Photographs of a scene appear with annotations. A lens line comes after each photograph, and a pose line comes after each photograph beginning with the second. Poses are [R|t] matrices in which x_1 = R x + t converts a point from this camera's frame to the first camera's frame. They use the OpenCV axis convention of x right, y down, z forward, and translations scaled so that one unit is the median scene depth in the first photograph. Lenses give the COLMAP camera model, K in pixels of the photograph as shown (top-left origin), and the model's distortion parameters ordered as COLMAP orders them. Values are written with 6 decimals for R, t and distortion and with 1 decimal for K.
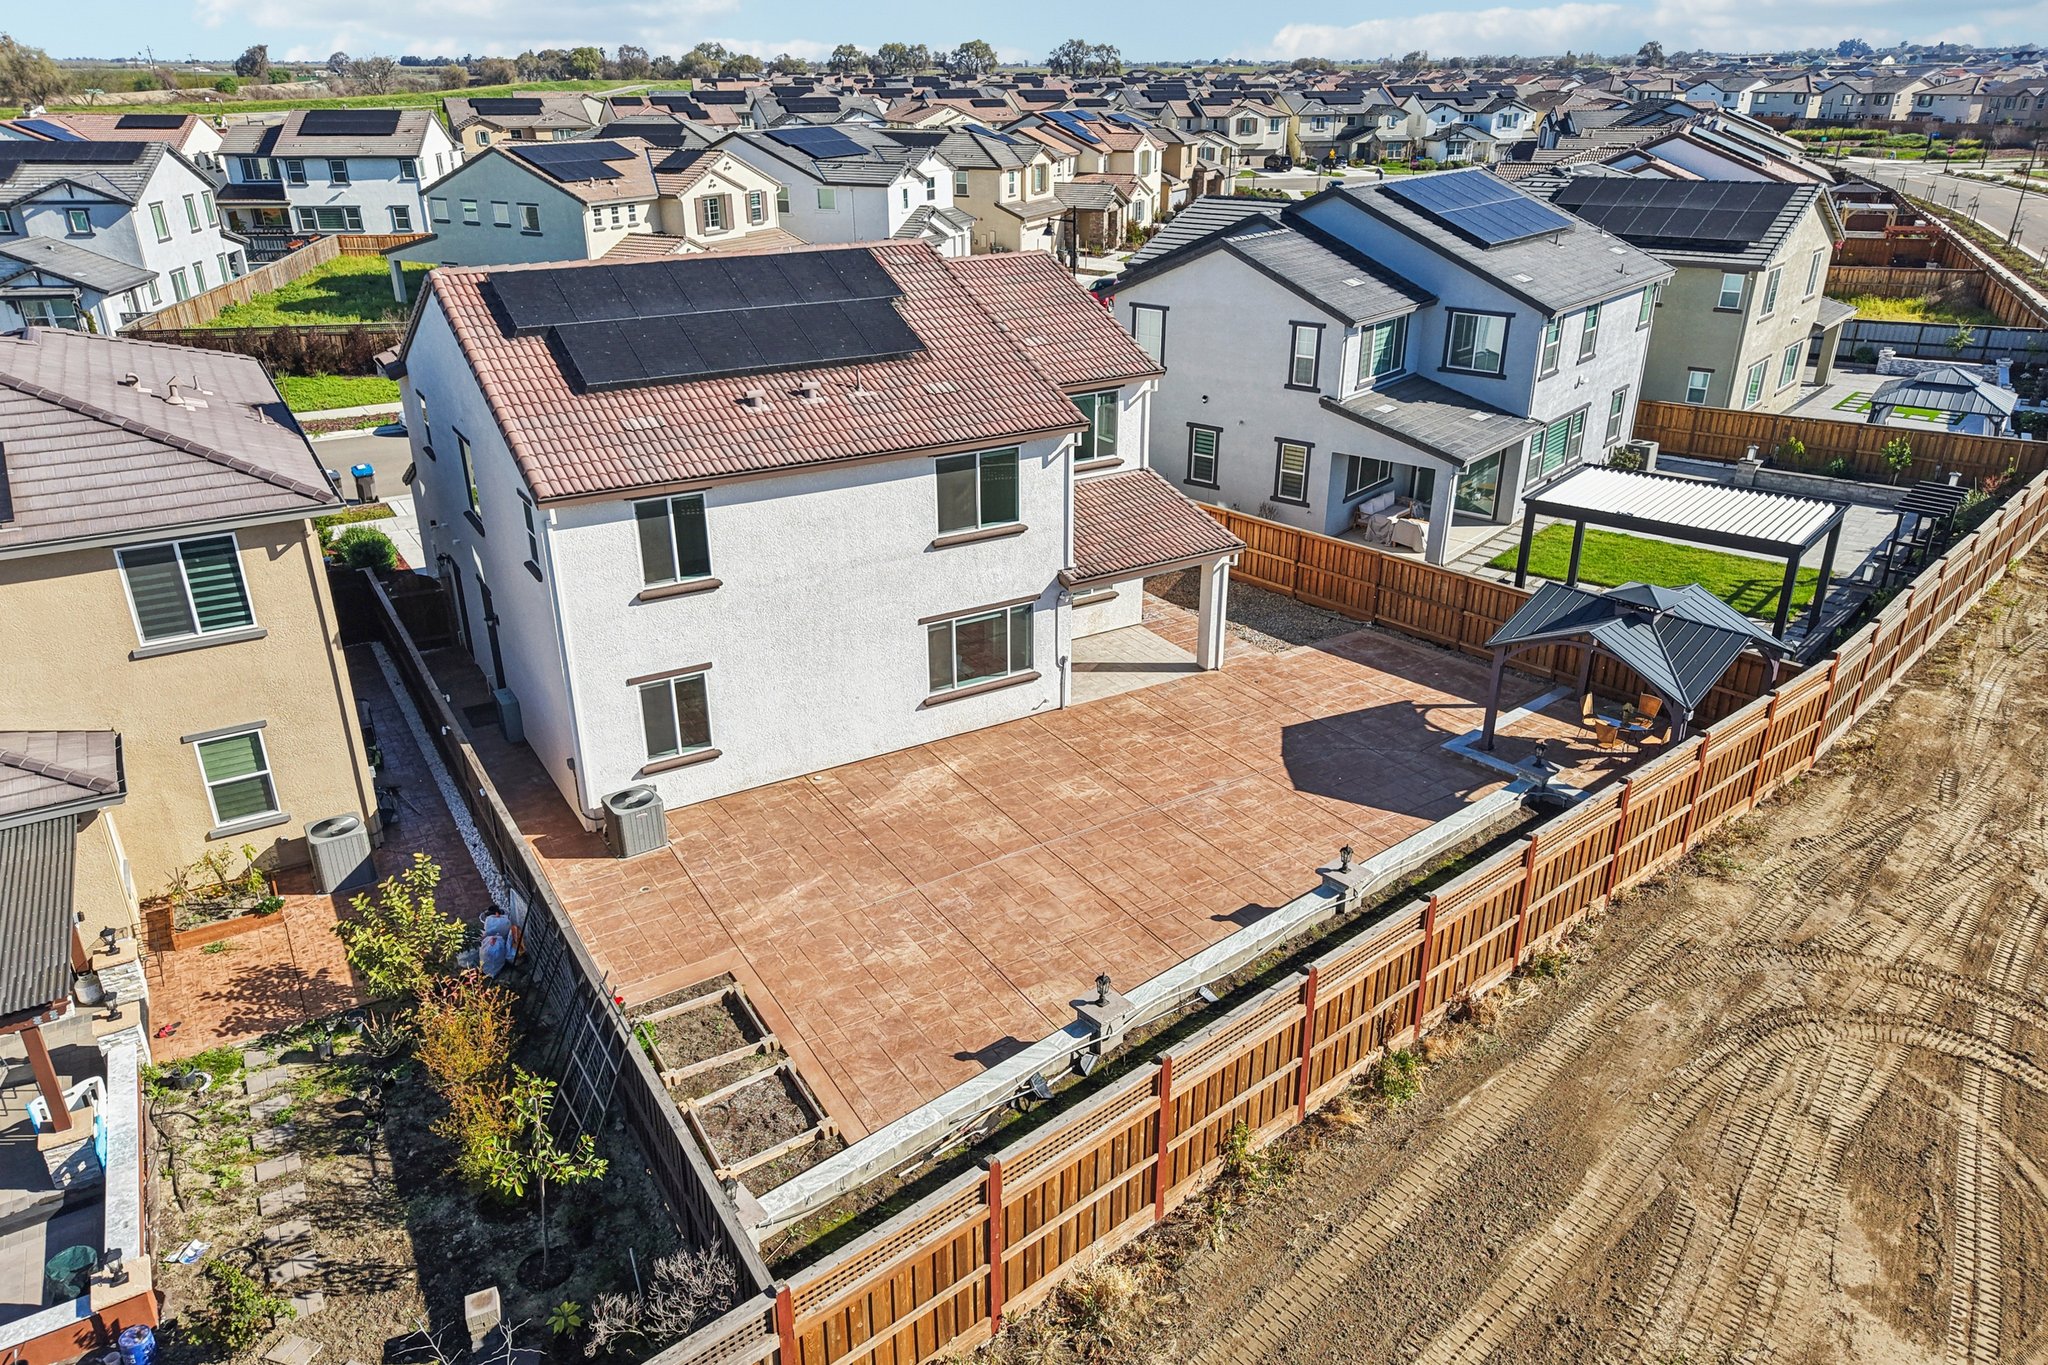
lens RADIAL K [[1395.3, 0, 1029.5], [0, 1395.3, 685.0], [0, 0, 1]] dist [0.025358, 0.001596]
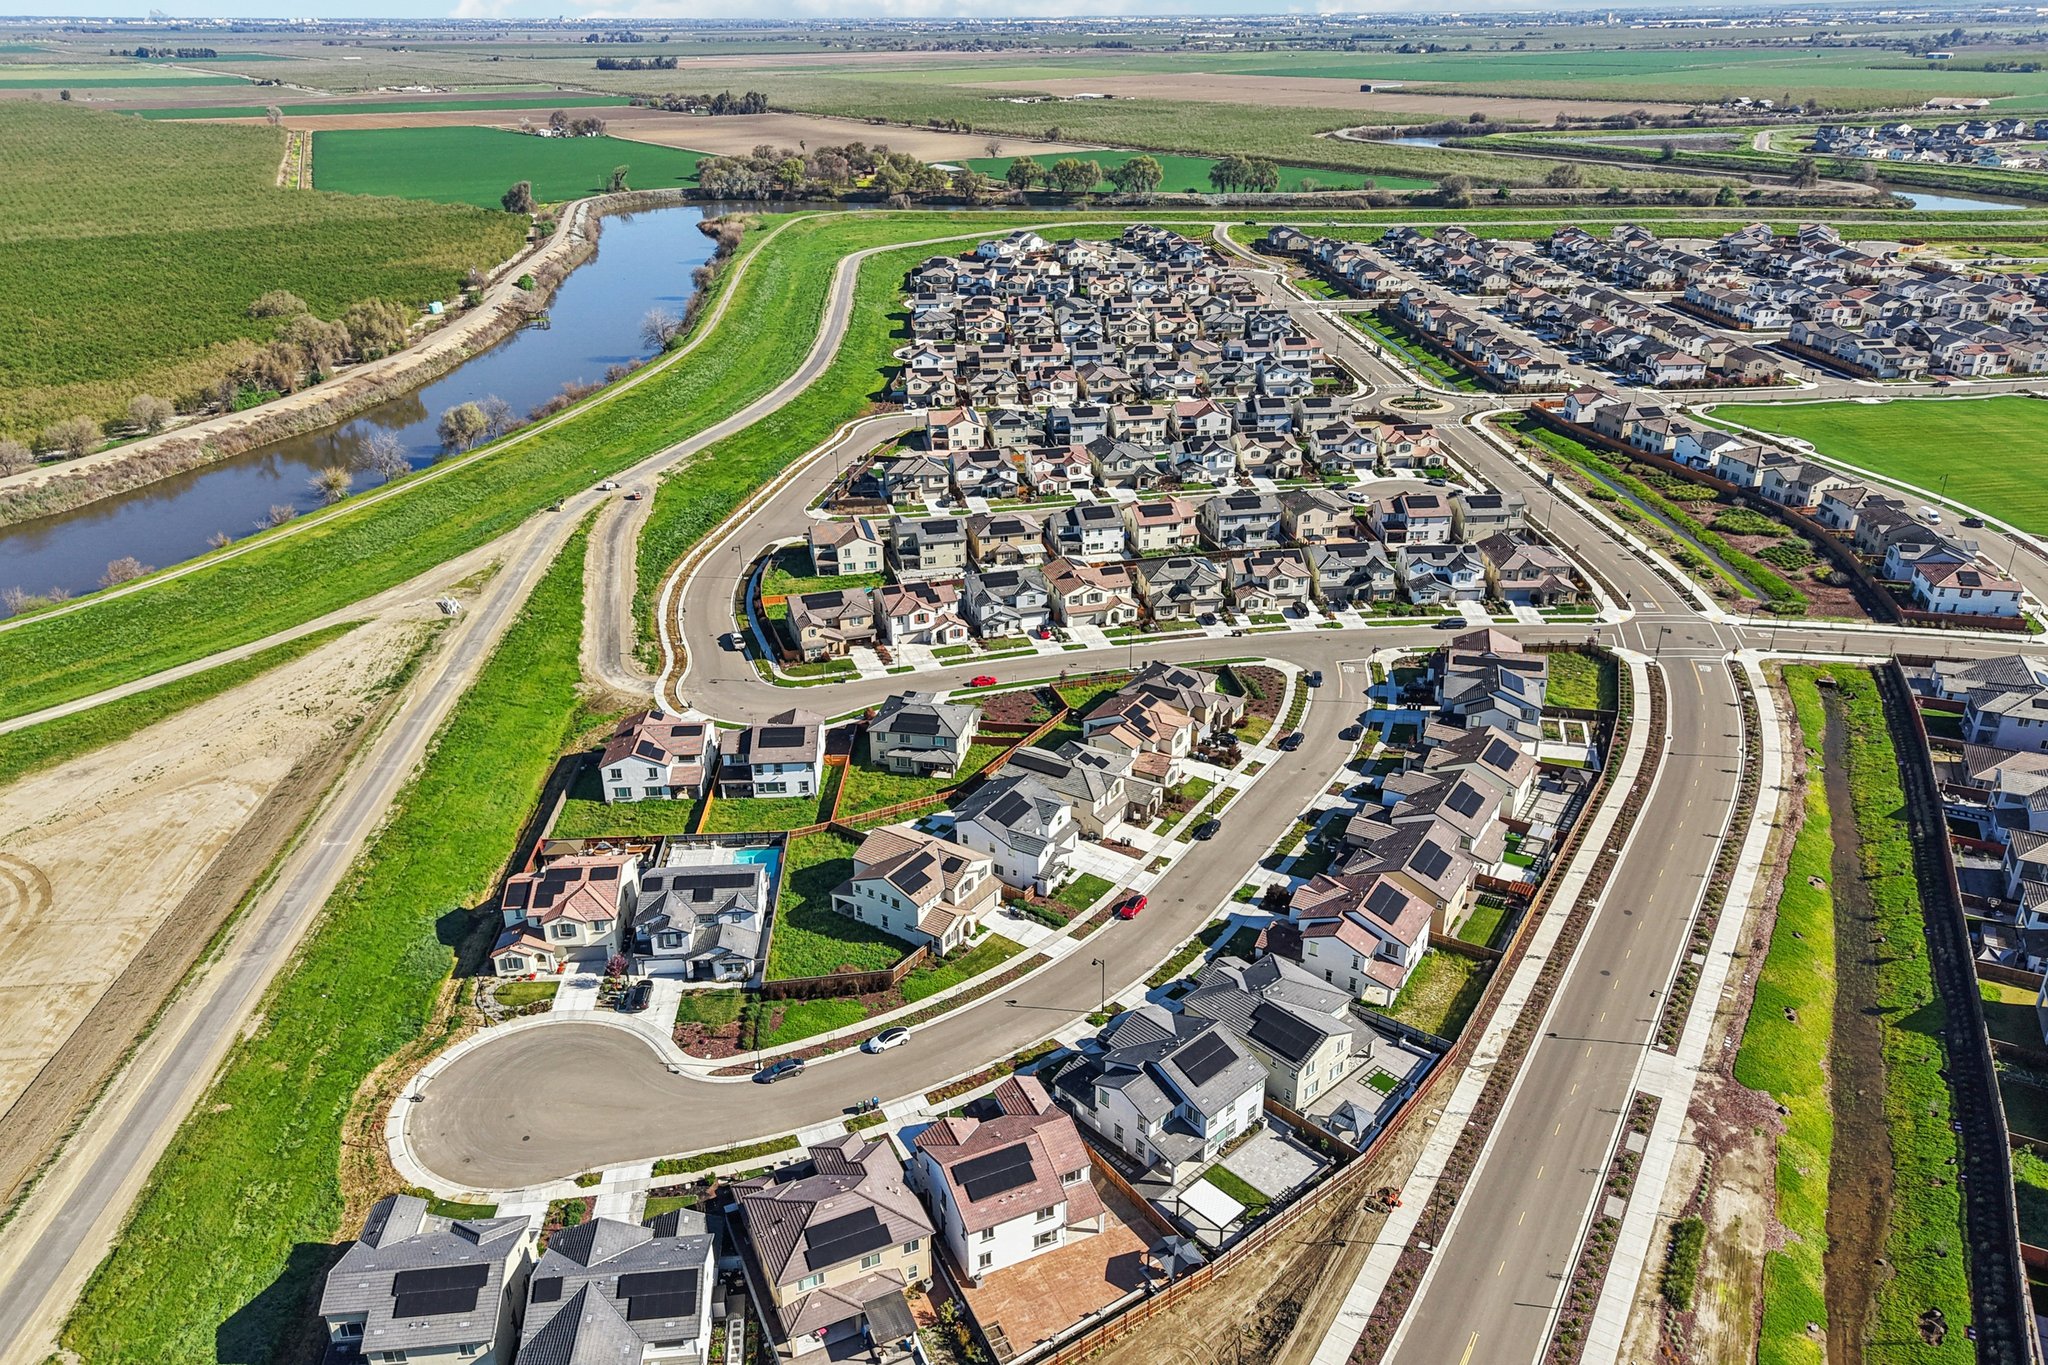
lens RADIAL K [[1414.1, 0, 1024.0], [0, 1414.1, 682.5], [0, 0, 1]] dist [0.101193, -0.095767]
pose [[0.992947, 0.043387, -0.110339, 0.363465], [-0.042881, 0.999056, 0.006951, -2.027733], [0.110537, -0.002170, 0.993870, -4.022991]]
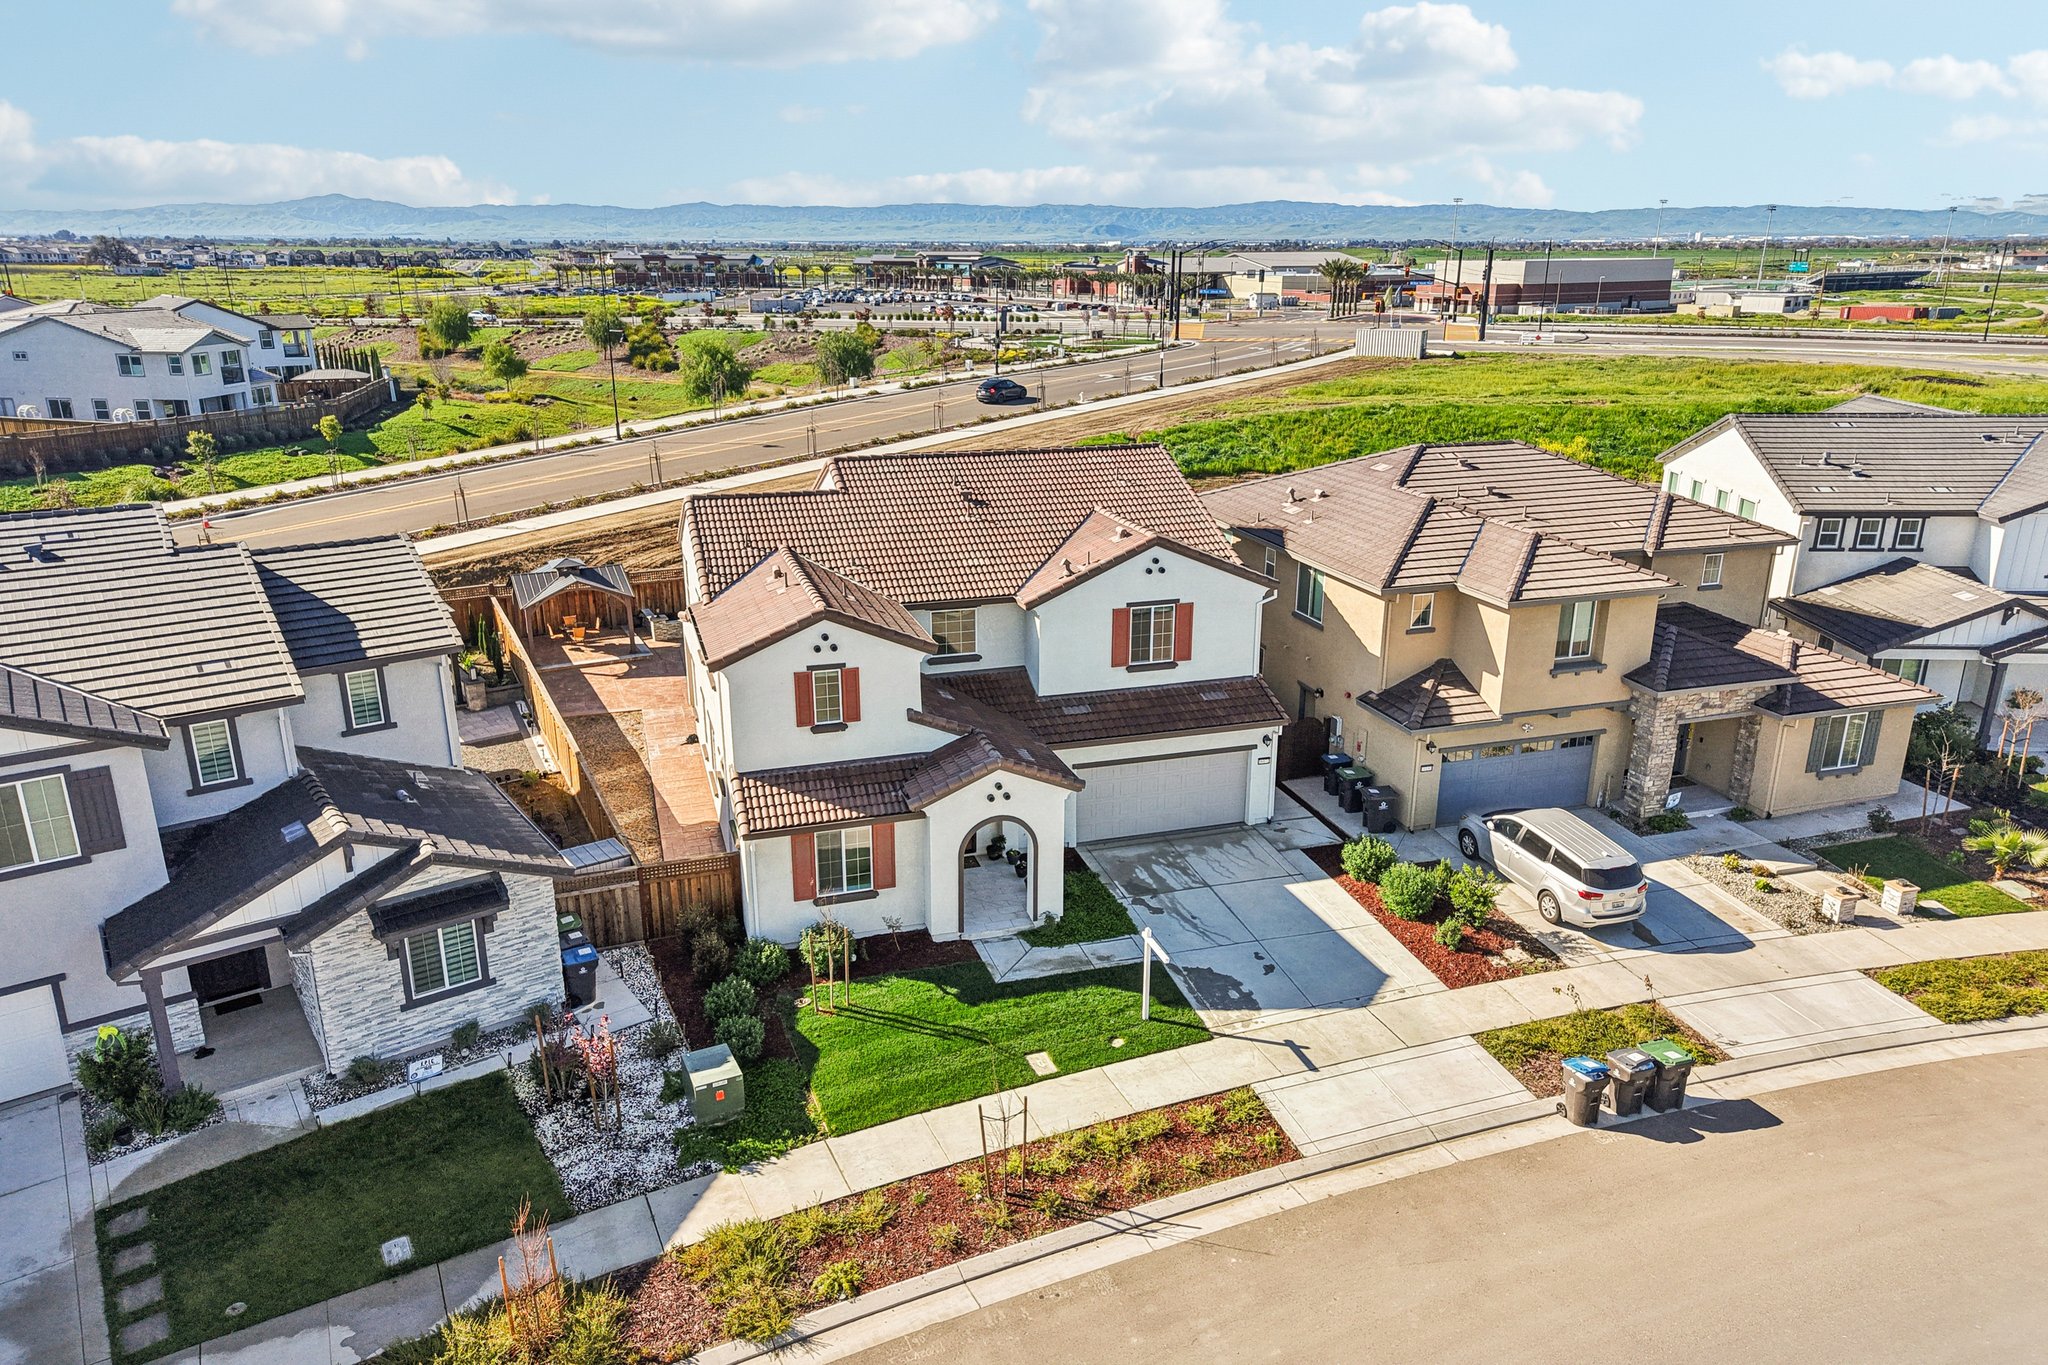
lens RADIAL K [[1407.8, 0, 1034.7], [0, 1407.8, 681.2], [0, 0, 1]] dist [0.040117, -0.006189]
pose [[-0.971188, -0.075457, 0.226053, -0.644573], [0.093479, 0.751913, 0.652601, -1.122637], [-0.219215, 0.654930, -0.723195, 2.314094]]
